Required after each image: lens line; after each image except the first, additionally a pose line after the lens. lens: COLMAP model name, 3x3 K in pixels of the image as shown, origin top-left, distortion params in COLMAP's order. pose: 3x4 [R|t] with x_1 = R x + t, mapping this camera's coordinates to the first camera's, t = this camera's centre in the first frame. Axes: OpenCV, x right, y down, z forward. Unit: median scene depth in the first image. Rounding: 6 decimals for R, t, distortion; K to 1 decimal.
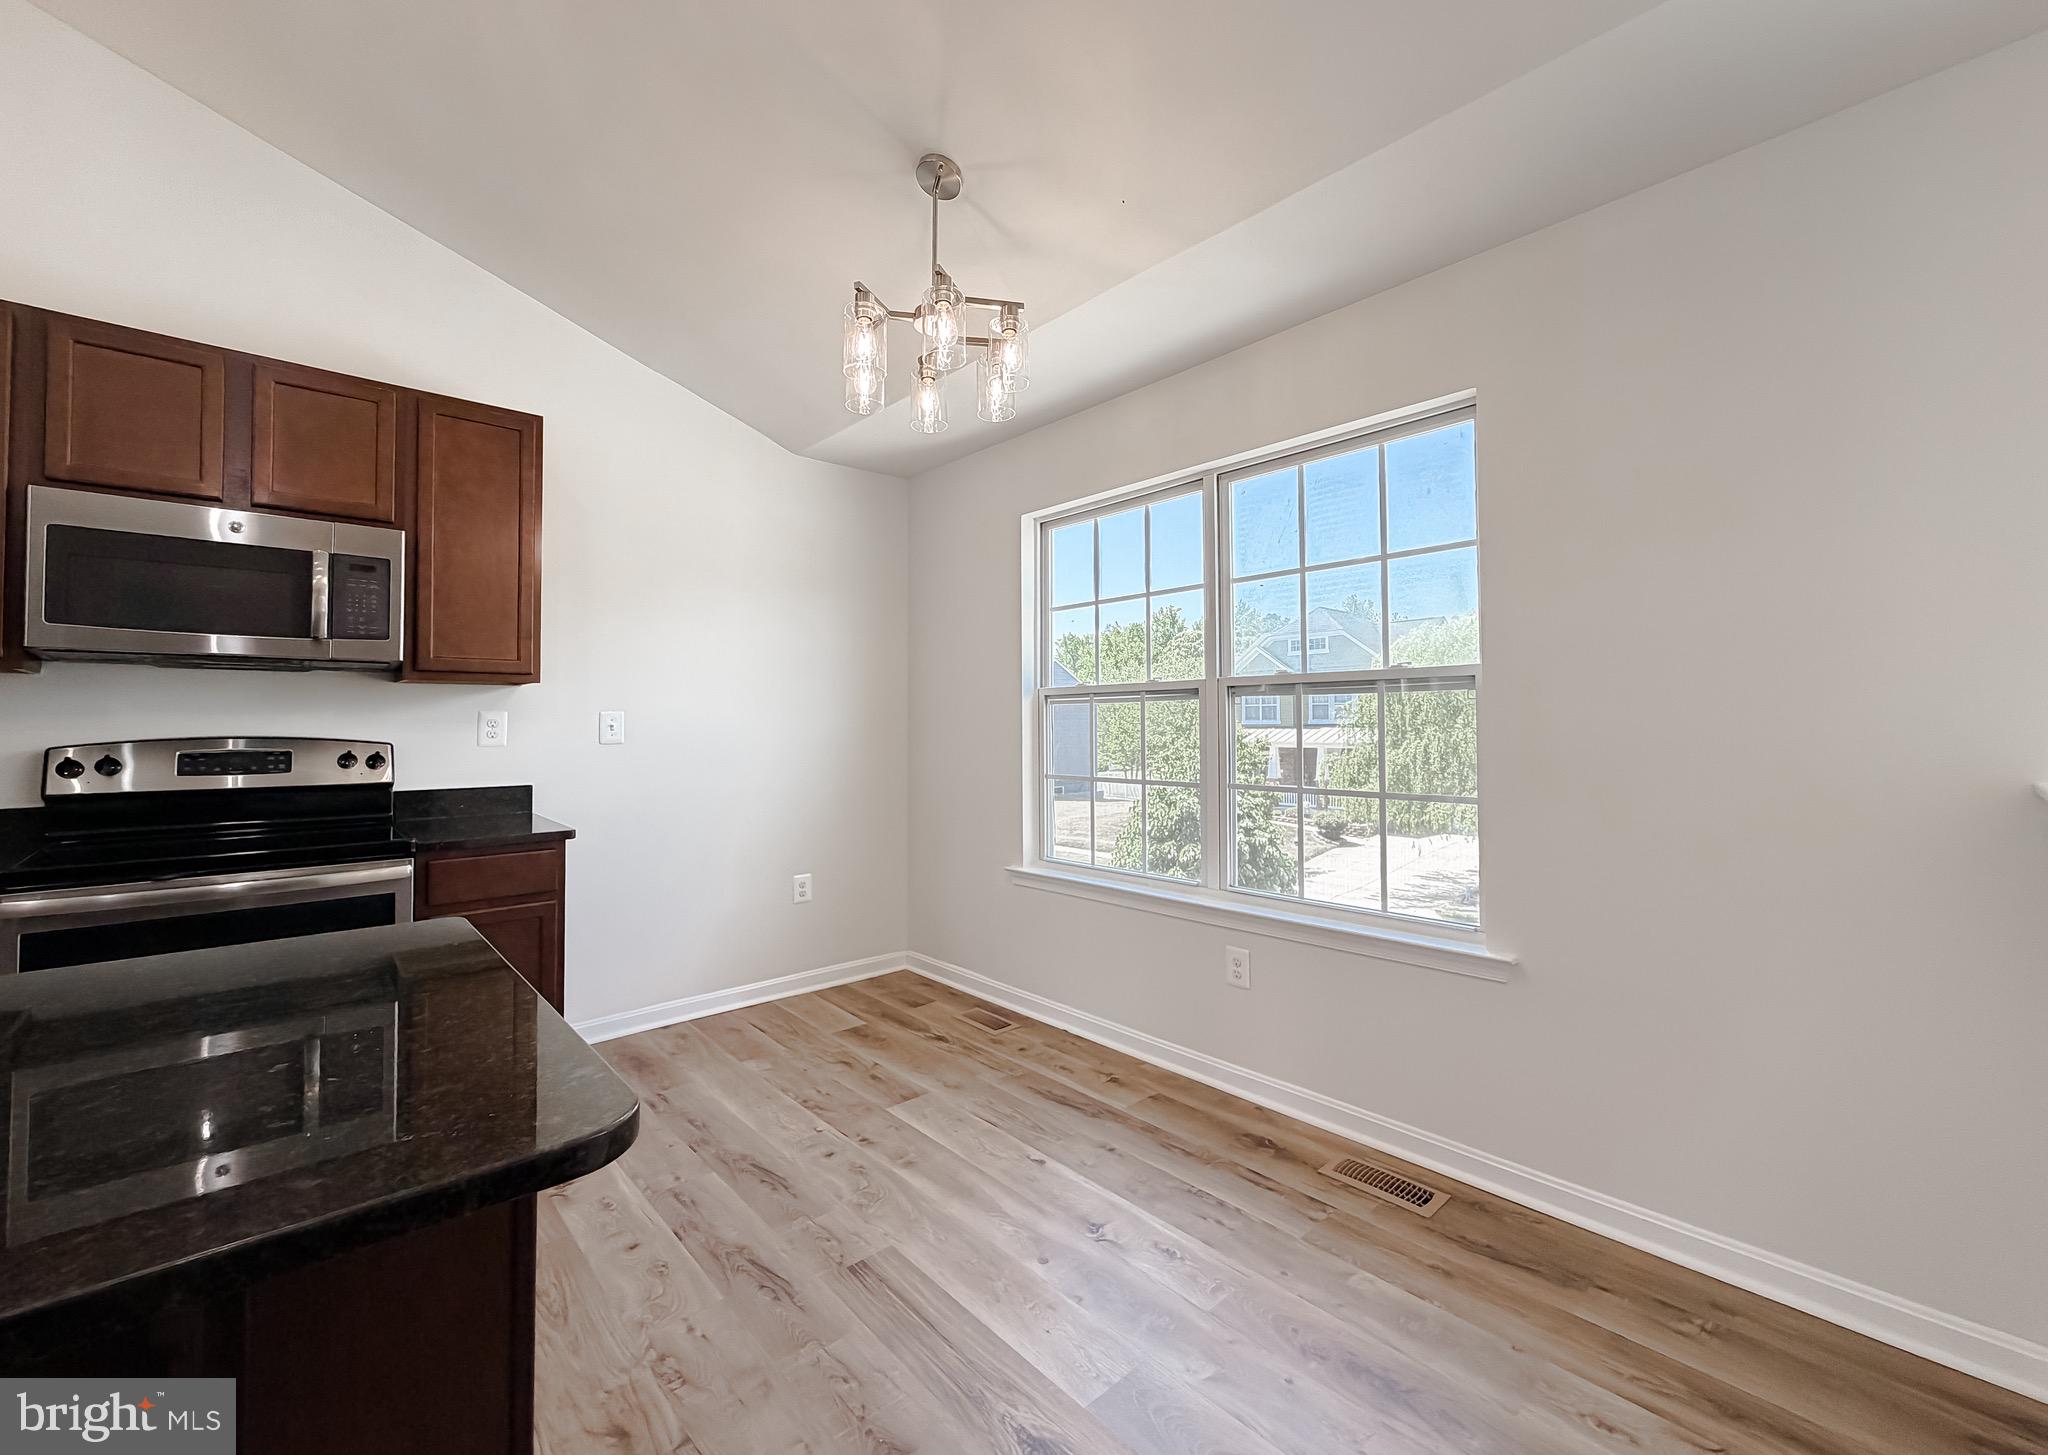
lens RADIAL K [[834.4, 0, 1022.0], [0, 834.4, 703.6], [0, 0, 1]] dist [-0.002033, -0.000046]
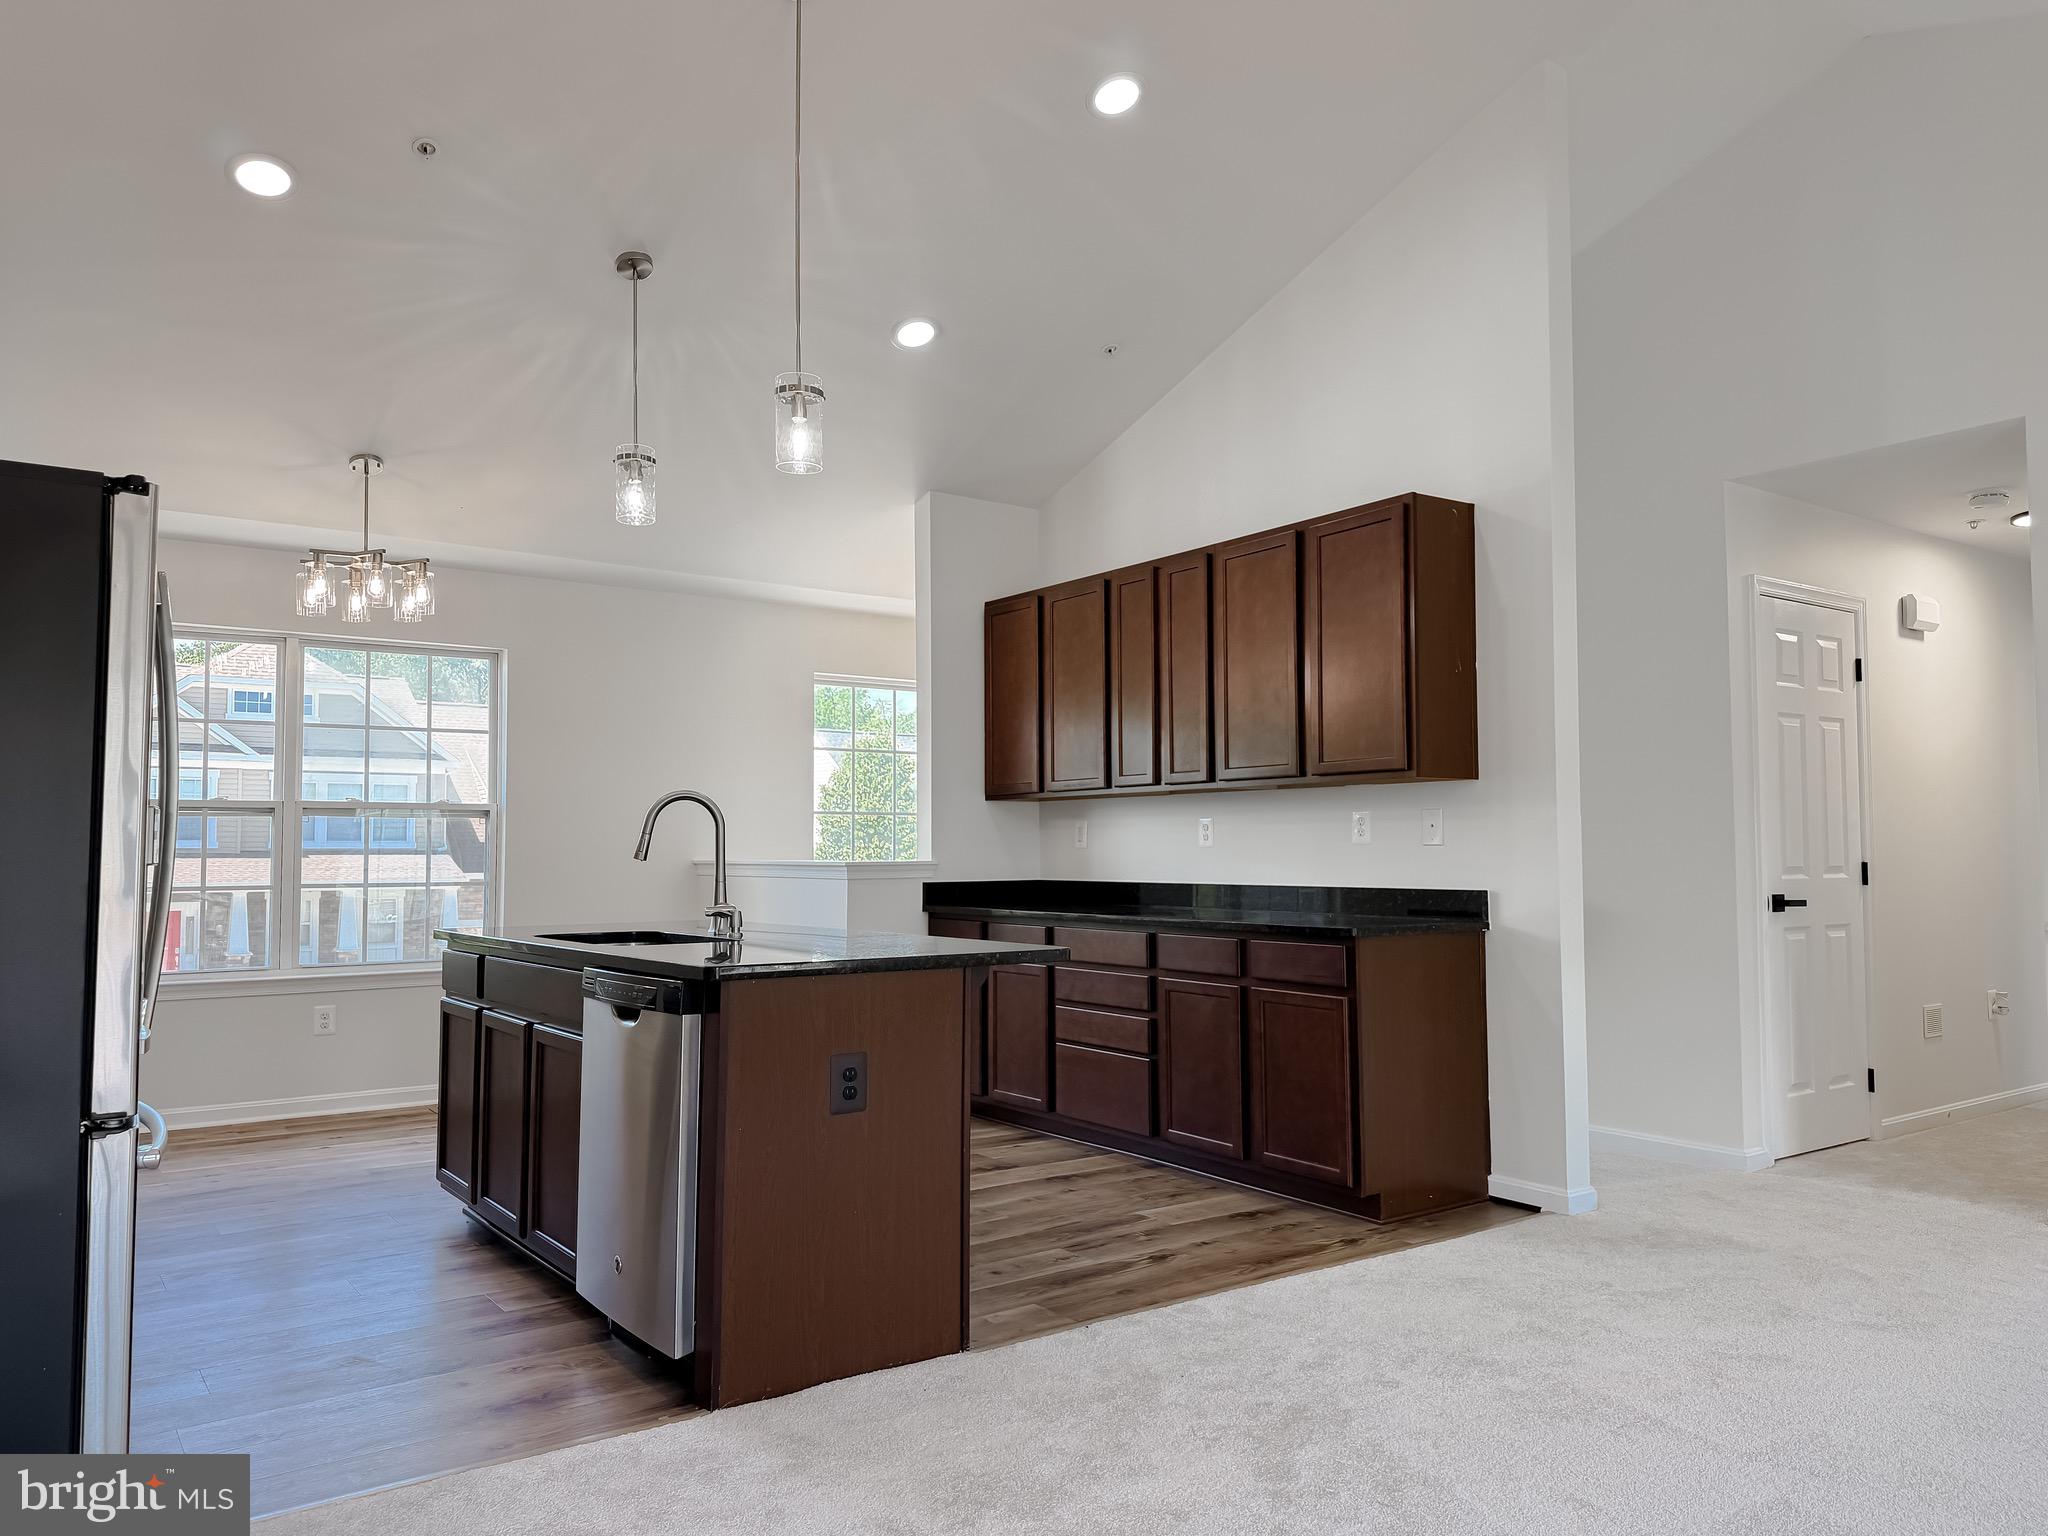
lens RADIAL K [[1450.0, 0, 1024.0], [0, 1450.0, 768.0], [0, 0, 1]] dist [0.117653, -0.198092]
pose [[0.105540, 0.060374, 0.992581, -2.134917], [-0.021681, 0.998058, -0.058402, 0.030112], [-0.994179, -0.015356, 0.106644, -0.381978]]
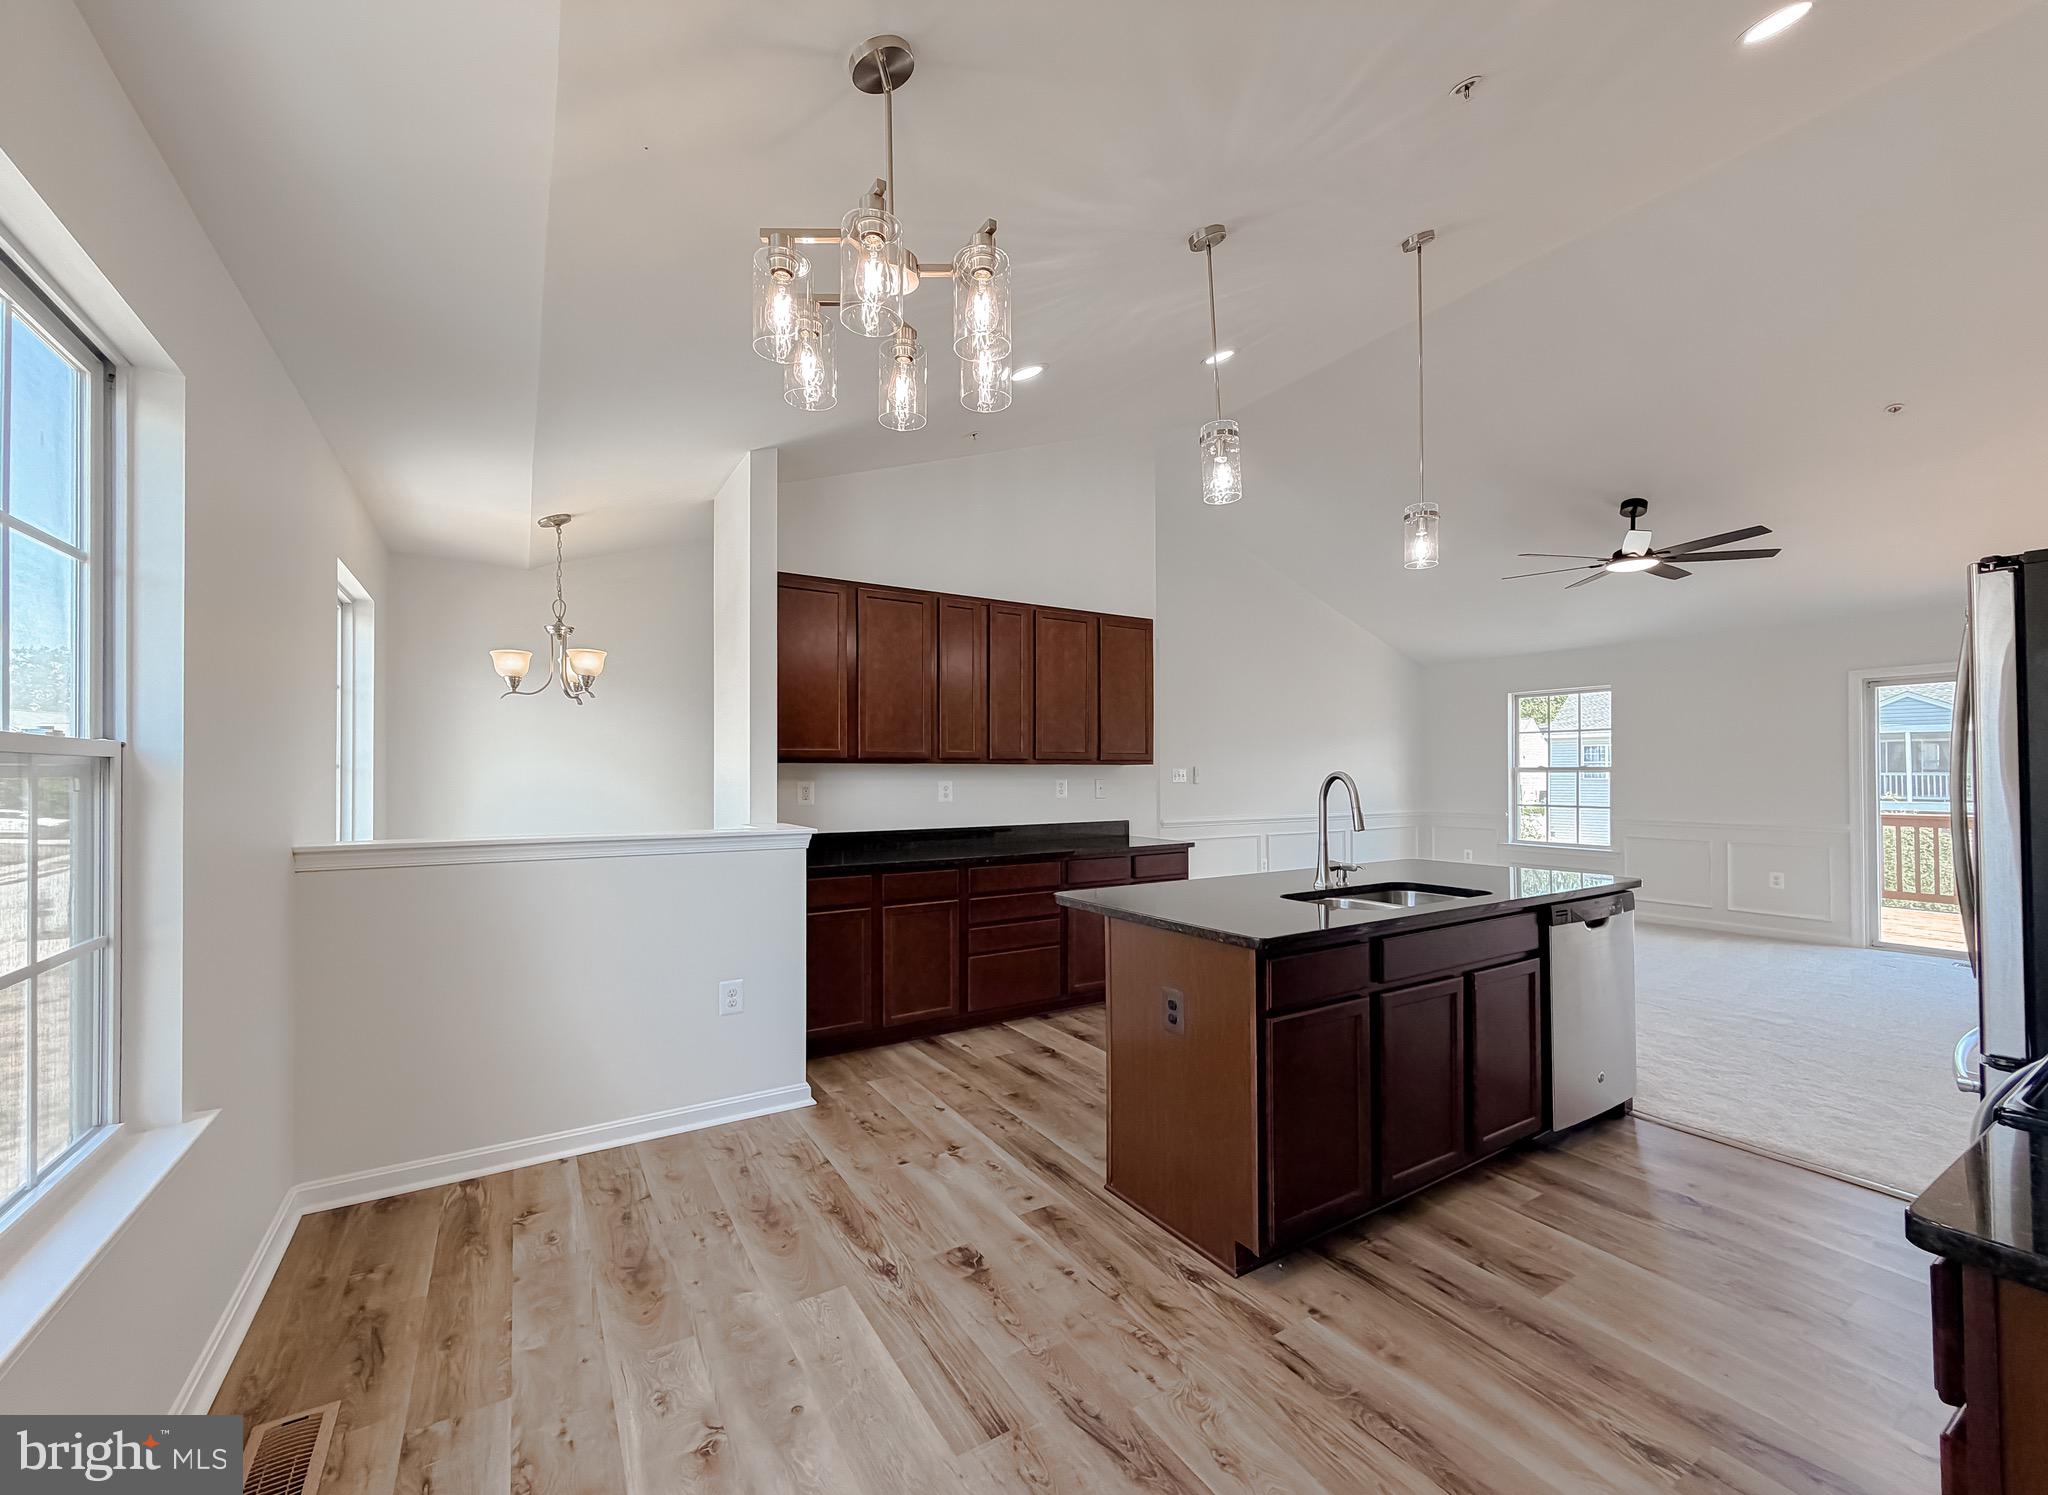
lens RADIAL K [[820.0, 0, 1018.2], [0, 820.0, 767.0], [0, 0, 1]] dist [-0.001659, 0.000059]
pose [[-0.983604, 0.008865, 0.180121, -0.281774], [0.002676, 0.999398, -0.034577, -0.000469], [-0.180319, -0.033528, -0.983037, 1.383619]]
